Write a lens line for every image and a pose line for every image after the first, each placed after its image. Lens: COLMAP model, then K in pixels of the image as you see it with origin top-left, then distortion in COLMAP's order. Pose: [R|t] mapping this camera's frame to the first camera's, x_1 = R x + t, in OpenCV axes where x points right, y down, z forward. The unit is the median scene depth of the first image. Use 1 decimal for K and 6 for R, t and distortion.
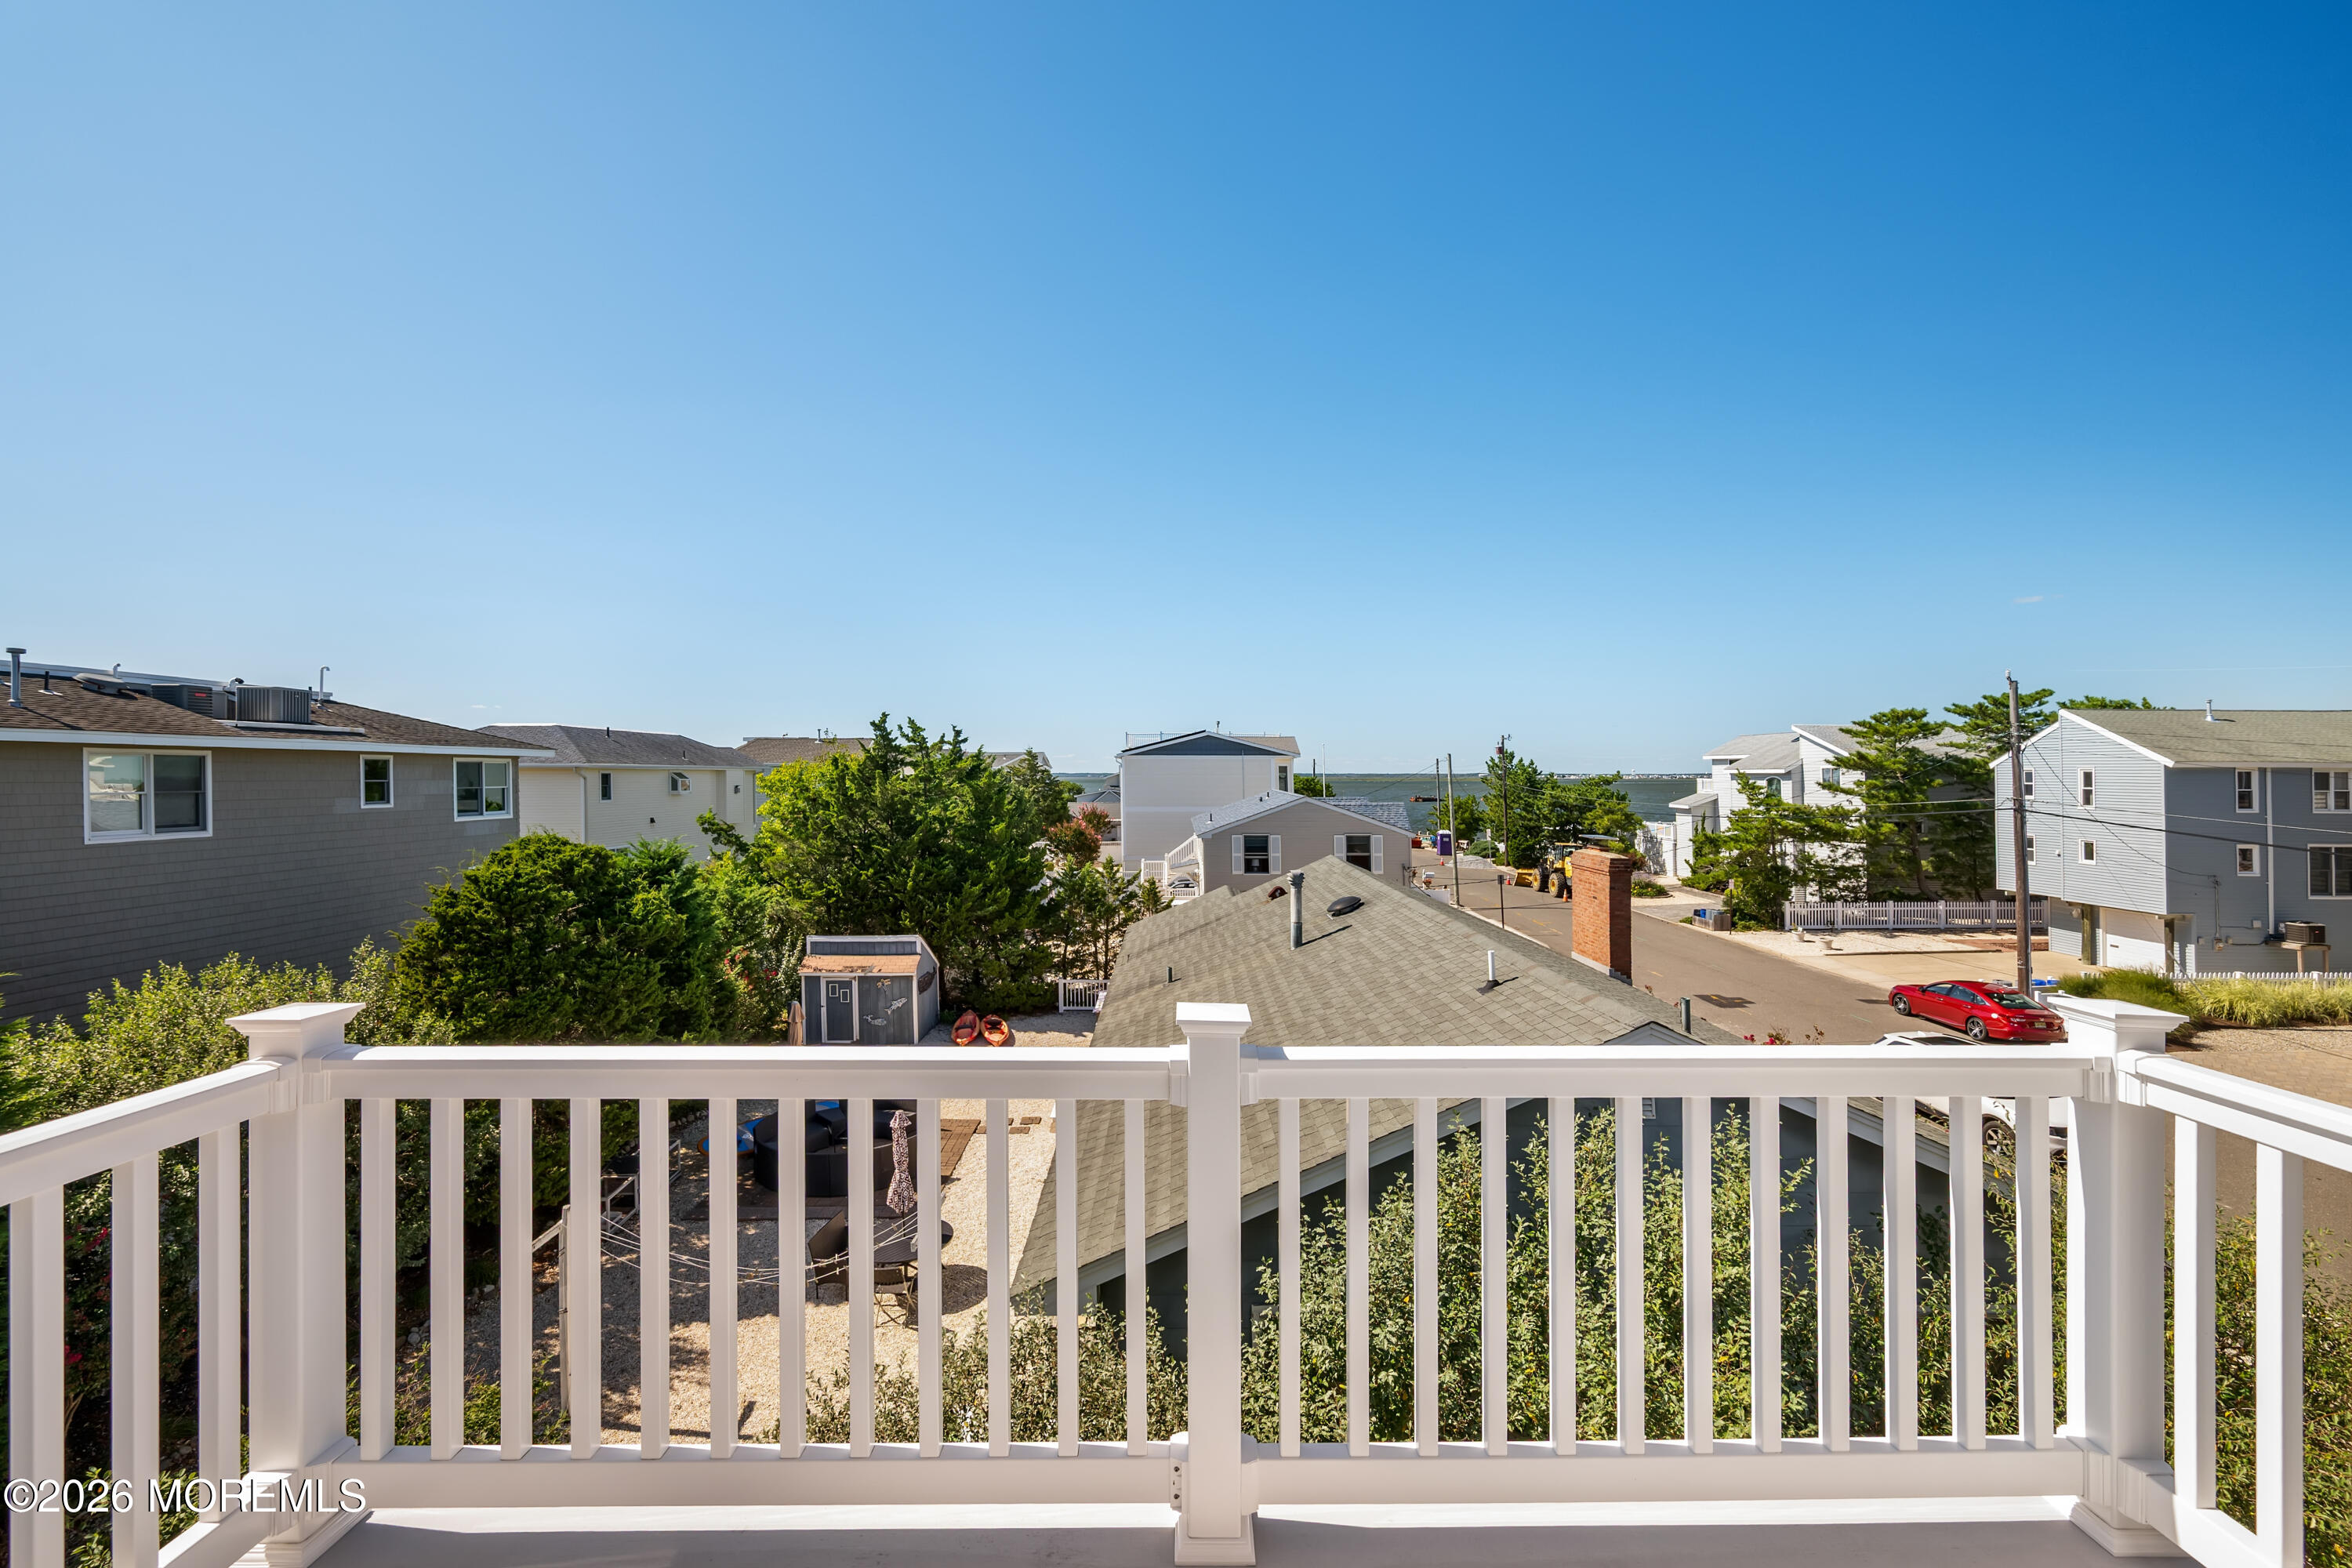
lens RADIAL K [[960.4, 0, 1178.8], [0, 960.4, 754.5], [0, 0, 1]] dist [-0.002315, -0.000119]
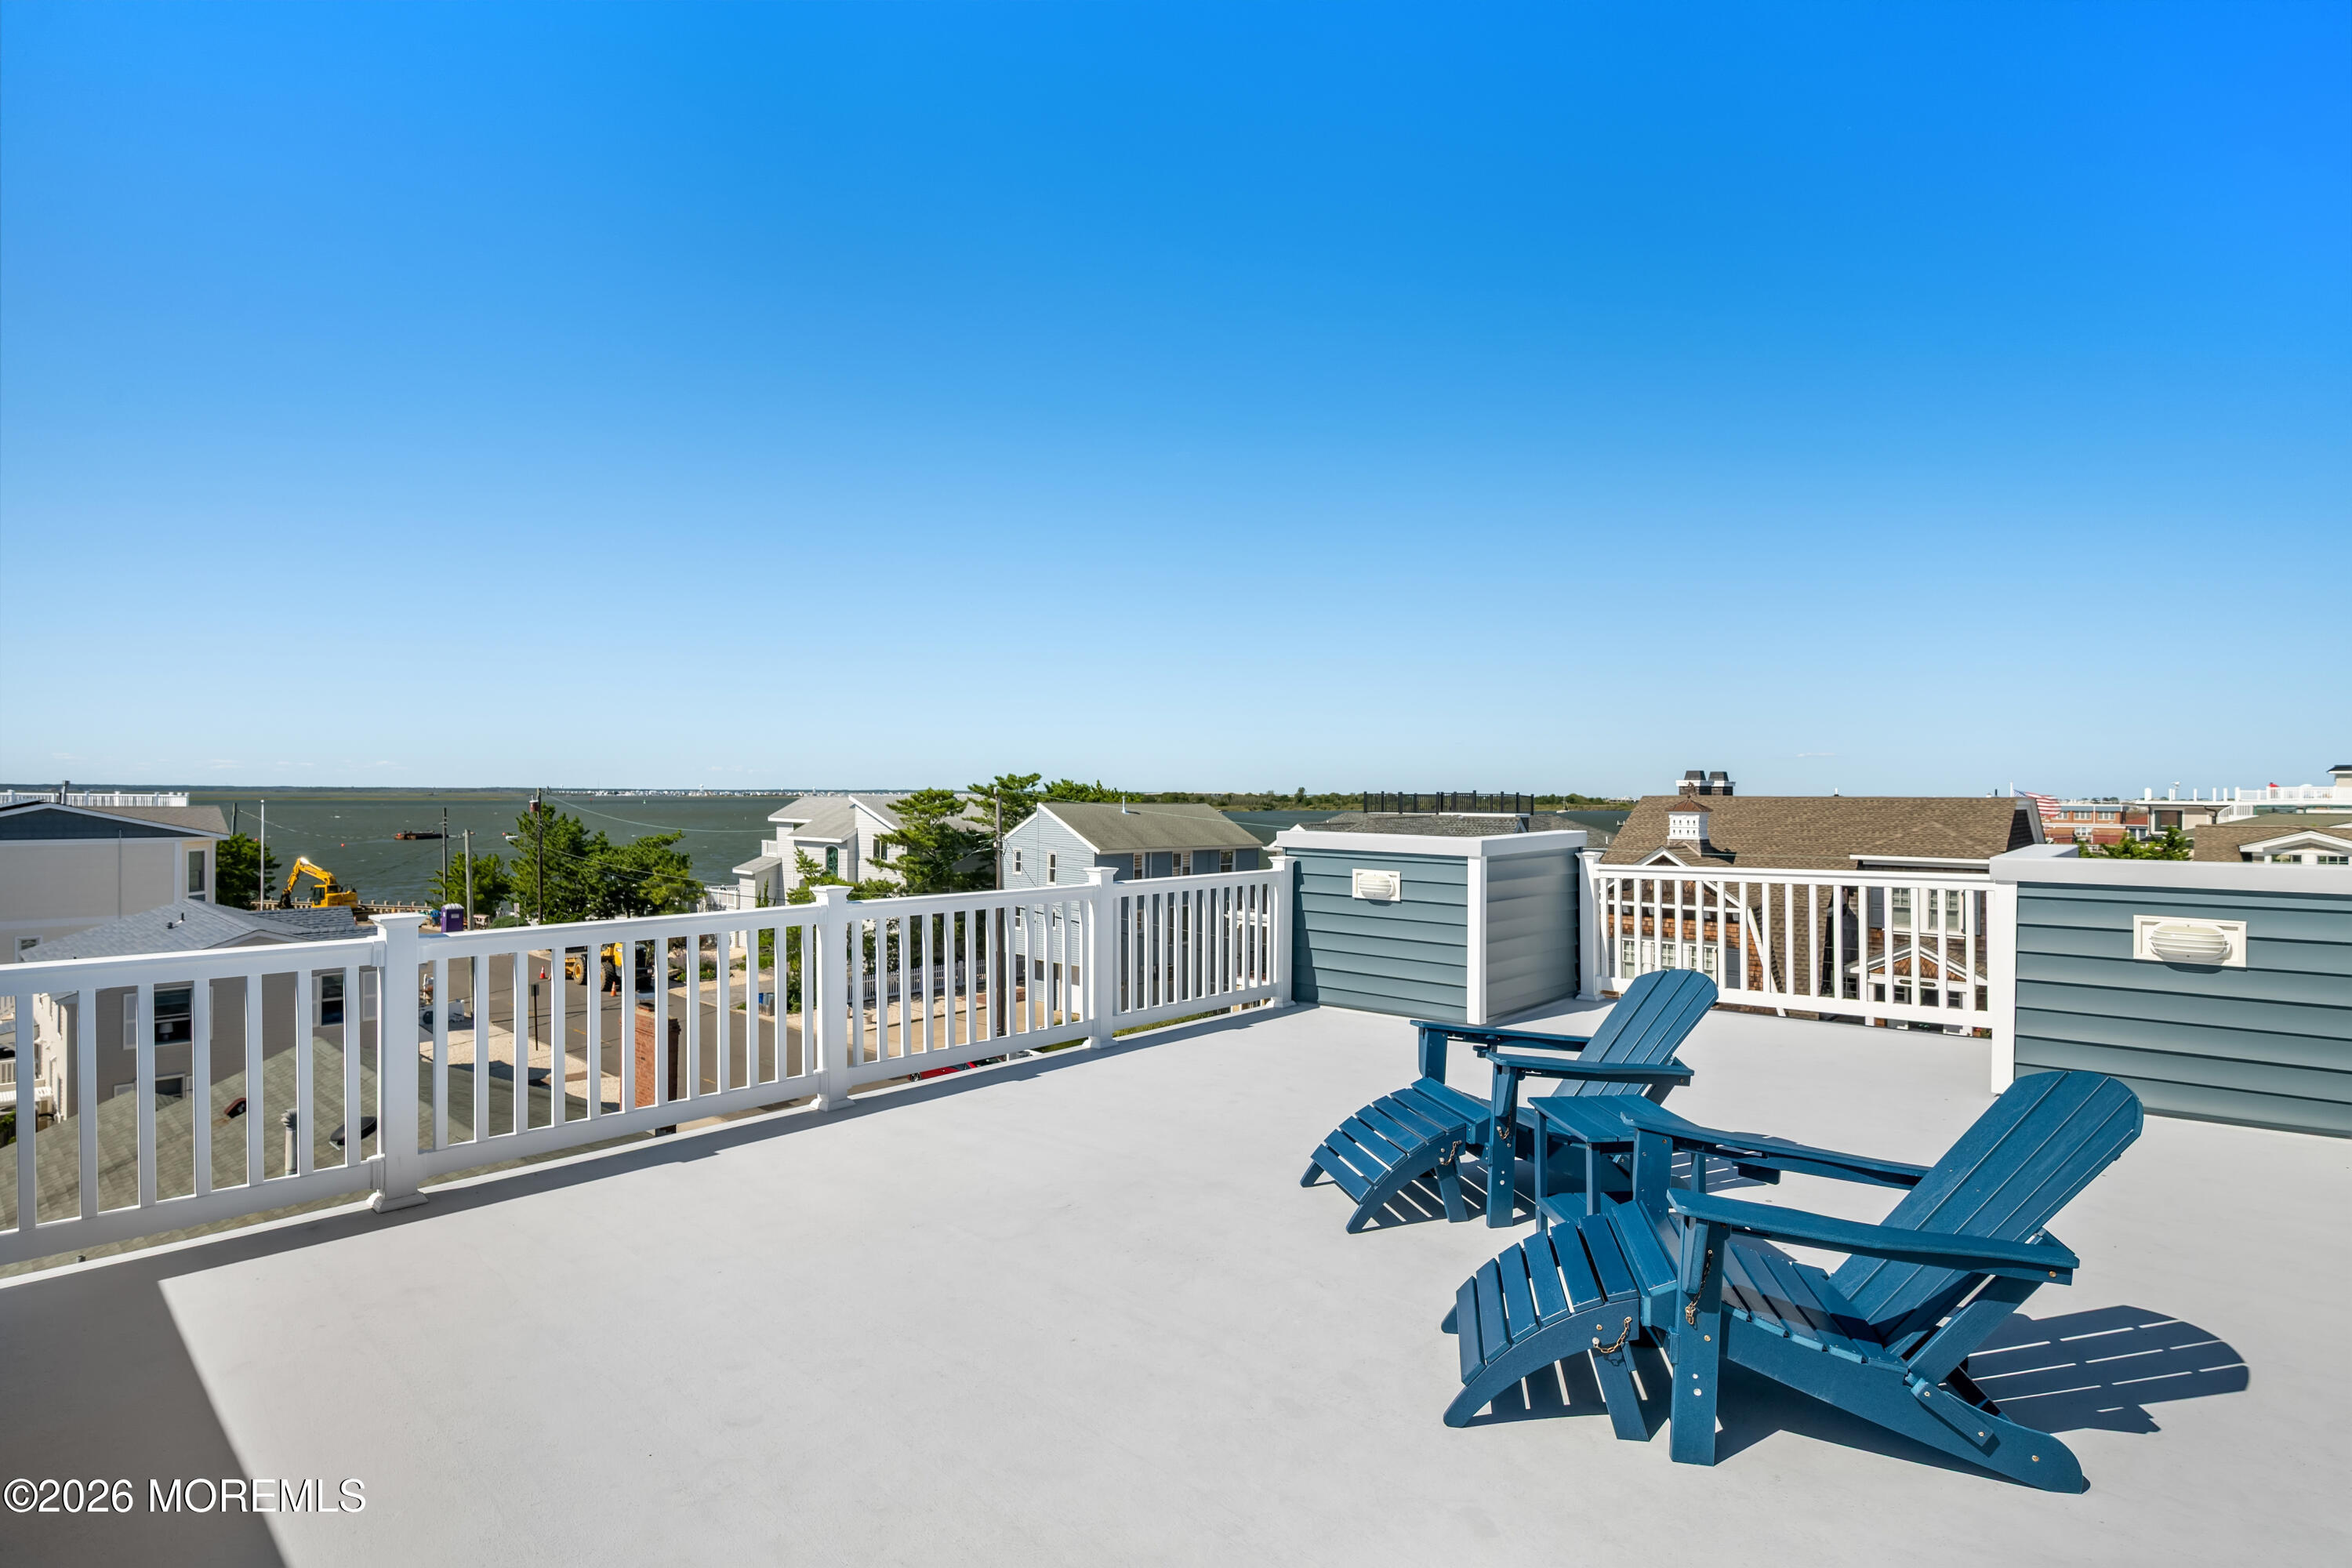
lens RADIAL K [[1152.1, 0, 1173.9], [0, 1152.1, 793.5], [0, 0, 1]] dist [0.000539, -0.000581]
pose [[0.673101, 0.006615, 0.739521, -0.035841], [-0.019479, 0.999772, 0.008786, -0.058242], [-0.739294, -0.020319, 0.673076, -0.086579]]
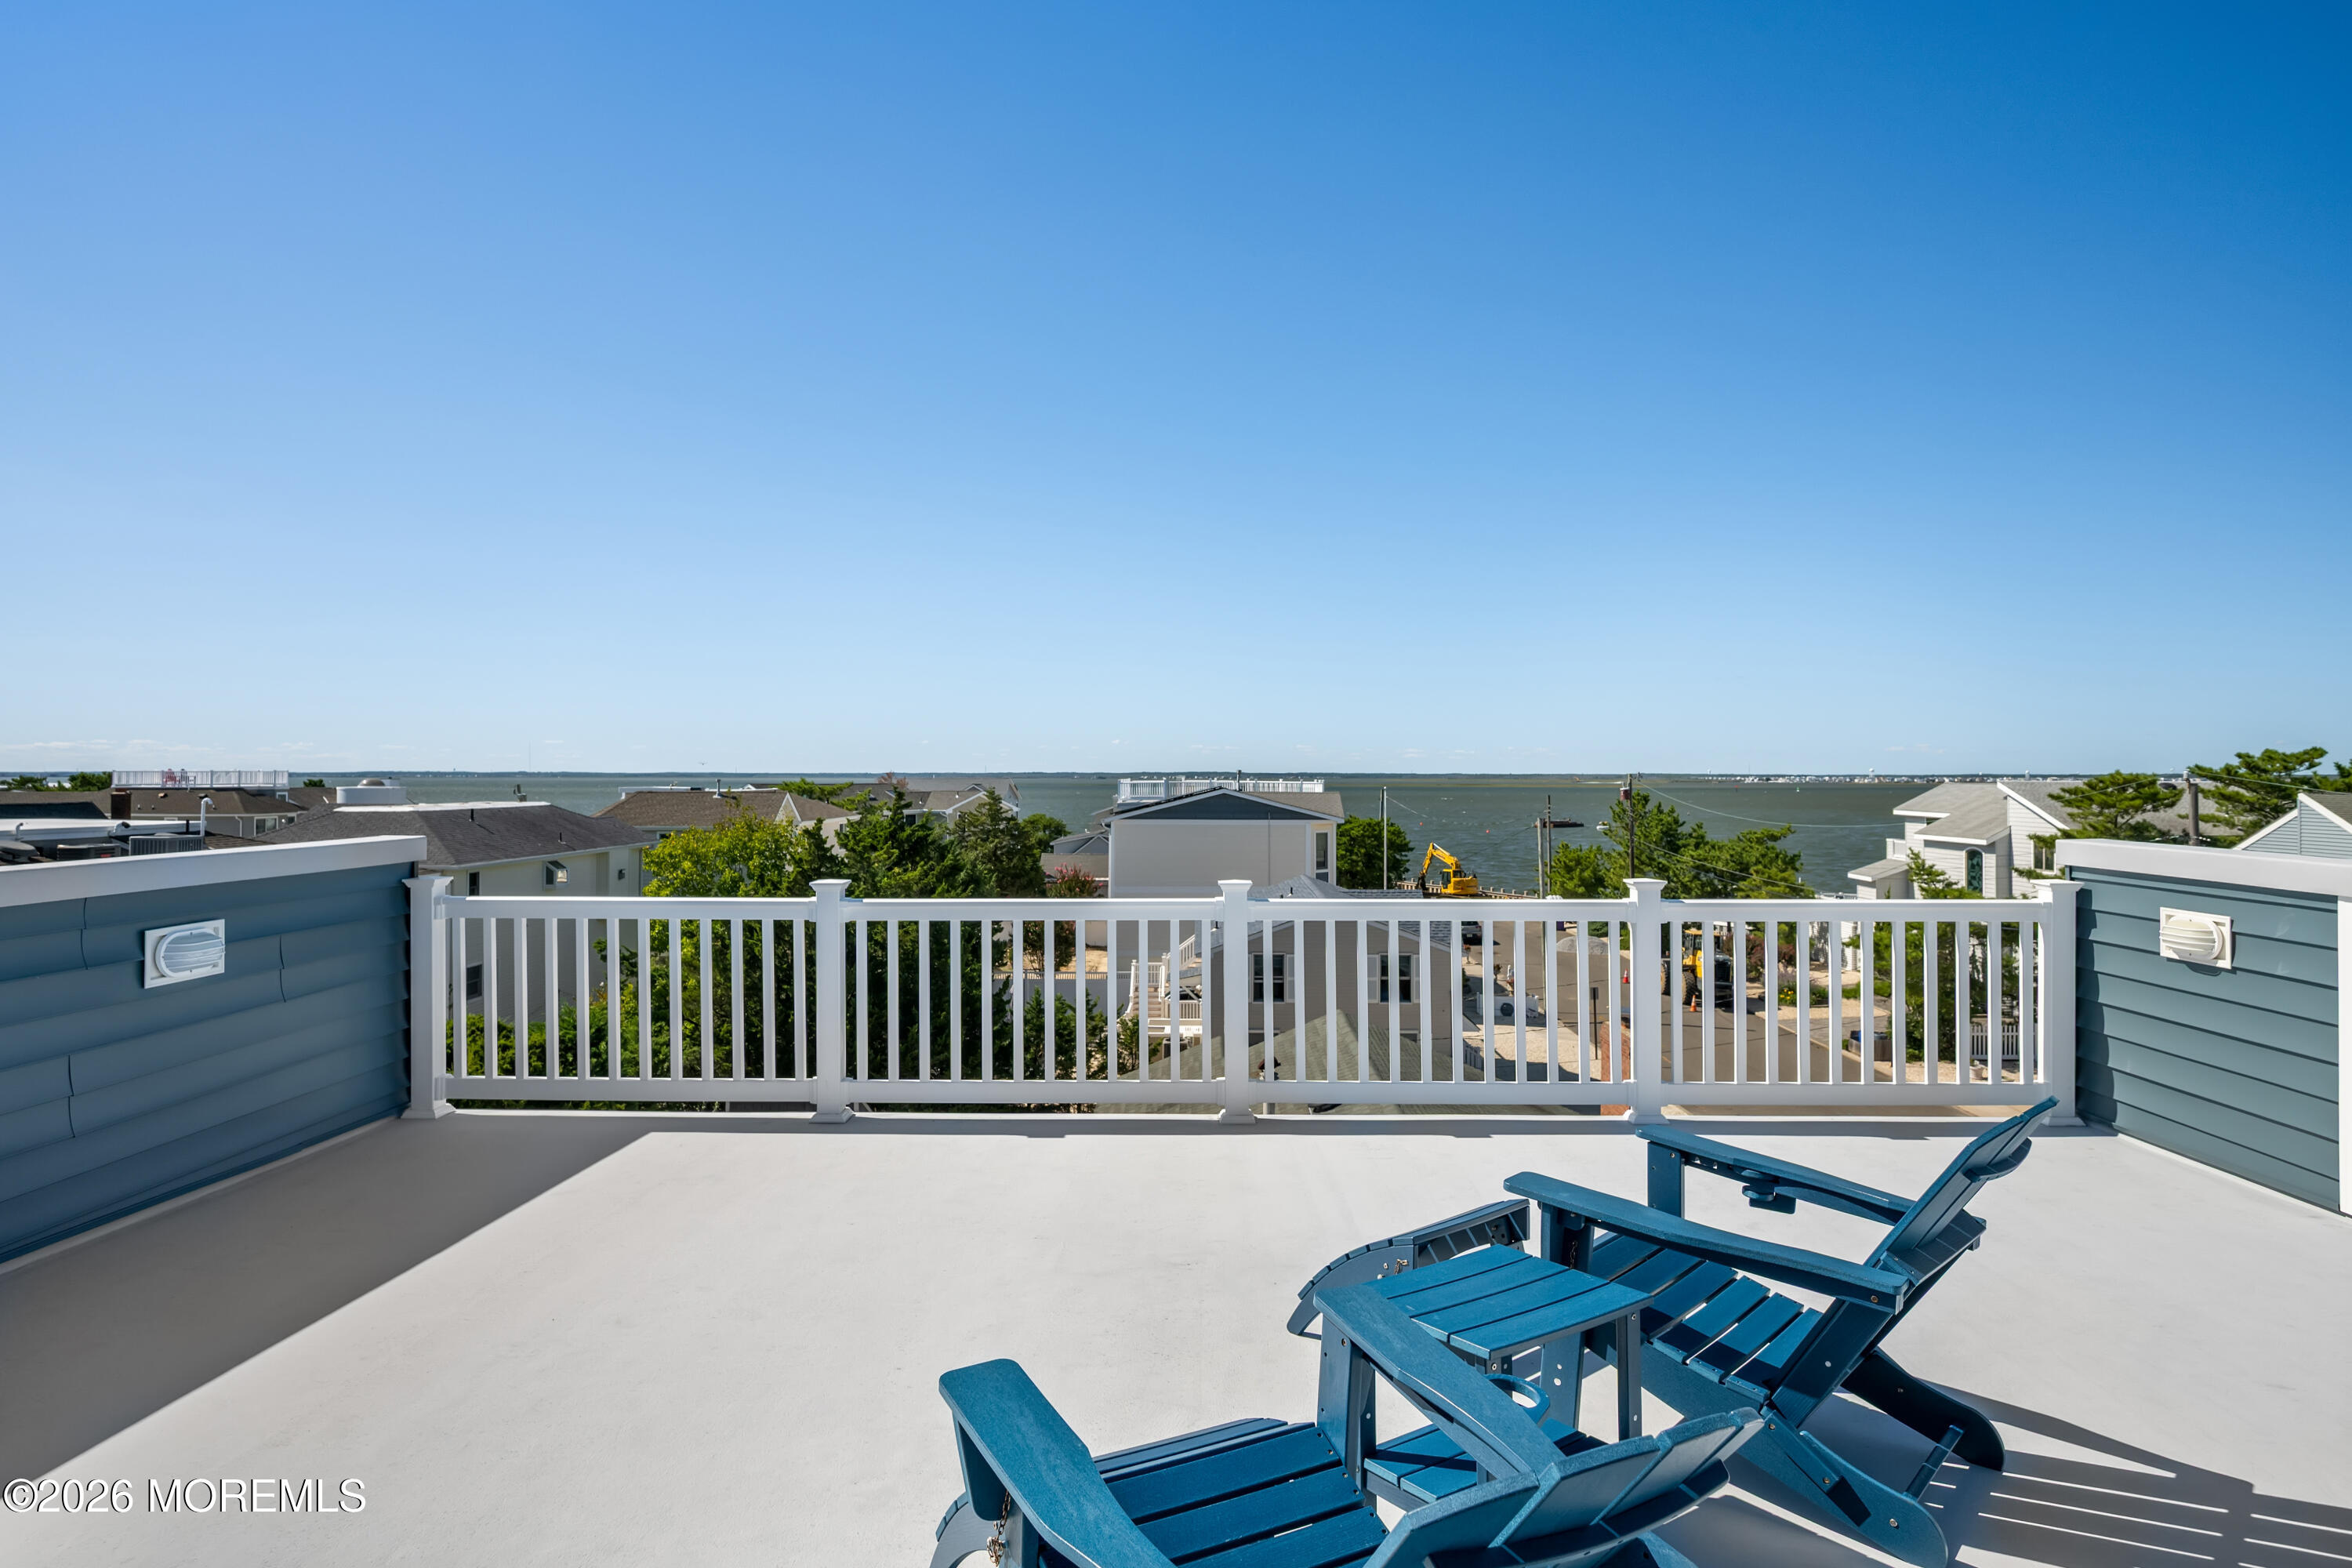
lens RADIAL K [[1375.7, 0, 1176.0], [0, 1375.7, 784.0], [0, 0, 1]] dist [-0.008078, -0.000897]
pose [[0.999797, 0.004731, -0.019607, 0.016117], [-0.004285, 0.999733, 0.022700, -0.058876], [0.019710, -0.022611, 0.999550, -0.106924]]
